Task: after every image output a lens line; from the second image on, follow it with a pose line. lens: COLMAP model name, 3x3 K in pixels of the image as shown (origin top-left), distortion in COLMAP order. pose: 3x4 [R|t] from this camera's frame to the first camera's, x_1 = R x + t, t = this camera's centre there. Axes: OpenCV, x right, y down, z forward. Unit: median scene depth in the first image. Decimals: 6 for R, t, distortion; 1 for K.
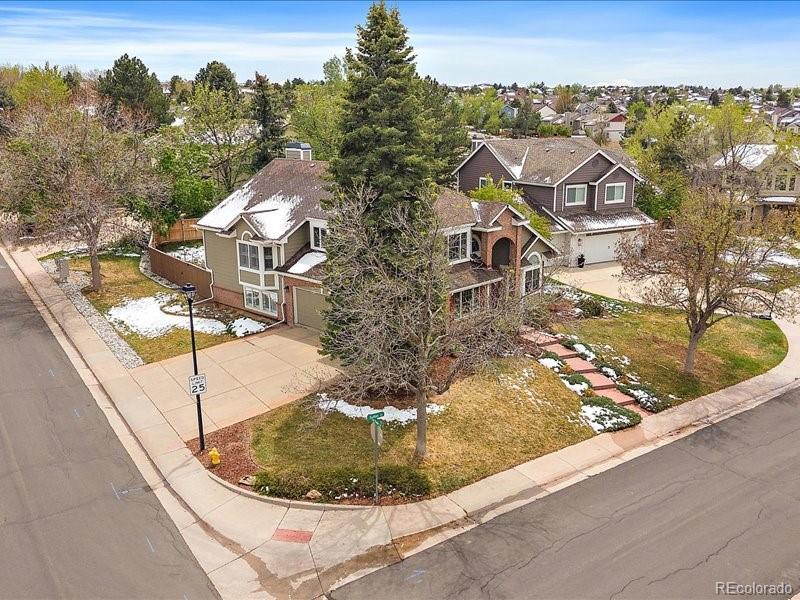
lens RADIAL K [[704.8, 0, 406.7], [0, 704.8, 302.3], [0, 0, 1]] dist [0.076617, -0.108868]
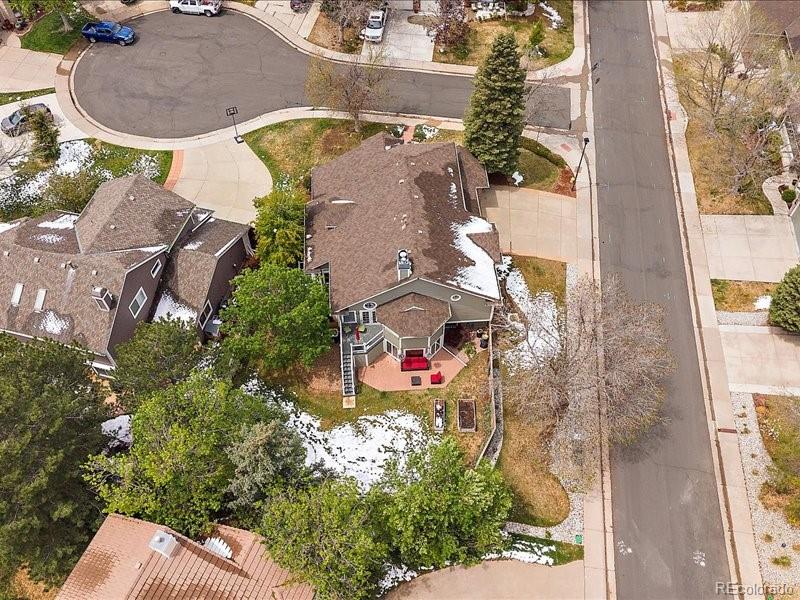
lens RADIAL K [[704.8, 0, 399.2], [0, 704.8, 297.8], [0, 0, 1]] dist [0.076617, -0.108868]
pose [[-0.731938, -0.541549, 0.413512, -0.998233], [0.191554, 0.418861, 0.887616, -1.831998], [-0.653891, 0.728890, -0.202844, 2.016927]]
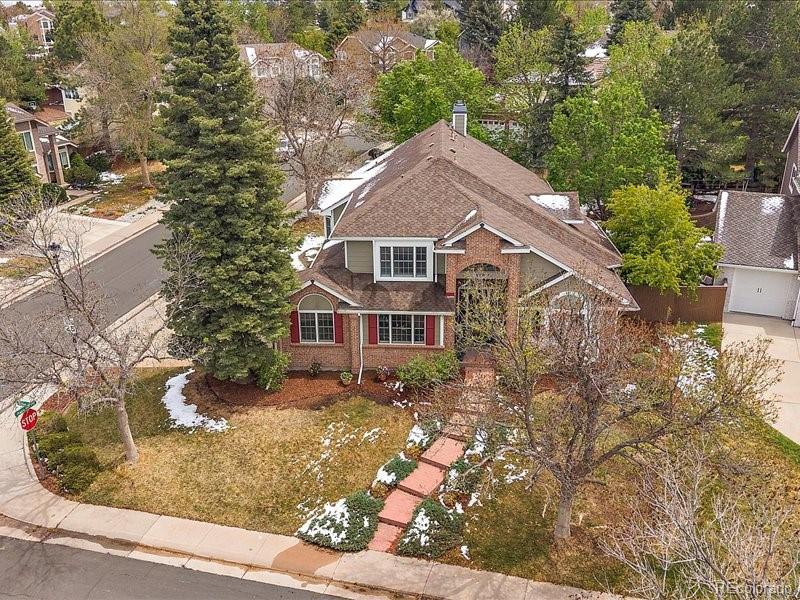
lens RADIAL K [[704.8, 0, 404.4], [0, 704.8, 297.5], [0, 0, 1]] dist [0.076617, -0.108868]
pose [[0.651983, 0.267410, -0.709514, 0.821039], [-0.192397, 0.963466, 0.186326, -0.235290], [0.733418, 0.015027, 0.679612, 0.534532]]
